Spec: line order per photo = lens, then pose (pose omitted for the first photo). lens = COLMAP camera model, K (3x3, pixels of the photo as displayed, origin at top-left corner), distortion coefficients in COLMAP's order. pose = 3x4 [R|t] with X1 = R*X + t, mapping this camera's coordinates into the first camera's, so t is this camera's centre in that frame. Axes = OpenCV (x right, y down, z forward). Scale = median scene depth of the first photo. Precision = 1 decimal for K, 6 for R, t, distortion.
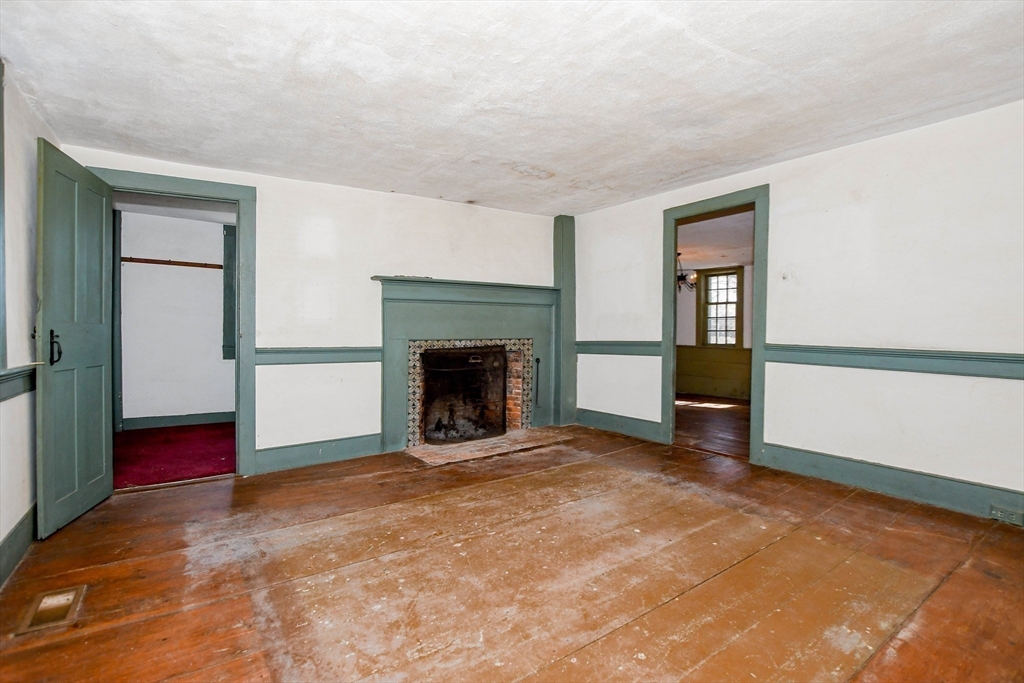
lens RADIAL K [[466.7, 0, 512.0], [0, 466.7, 341.5], [0, 0, 1]] dist [-0.026253, 0.000305]
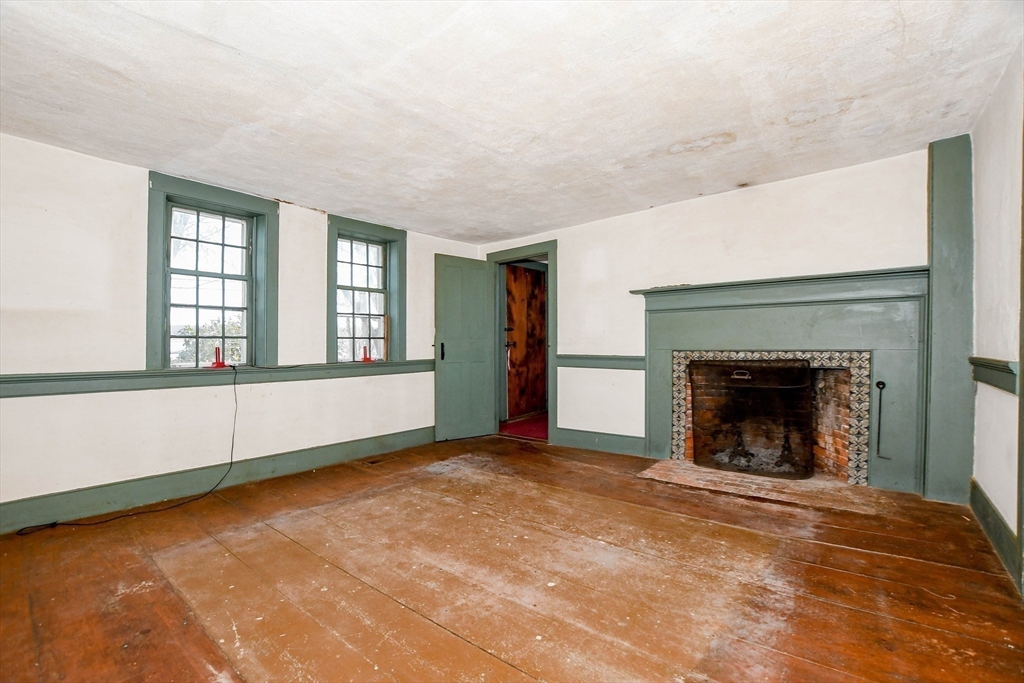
lens RADIAL K [[453.3, 0, 516.6], [0, 453.3, 340.9], [0, 0, 1]] dist [-0.033970, 0.004665]
pose [[0.279437, -0.002160, -0.960162, 0.726544], [-0.009599, 0.999941, -0.005043, -0.017874], [0.960116, 0.010626, 0.279400, 0.501284]]
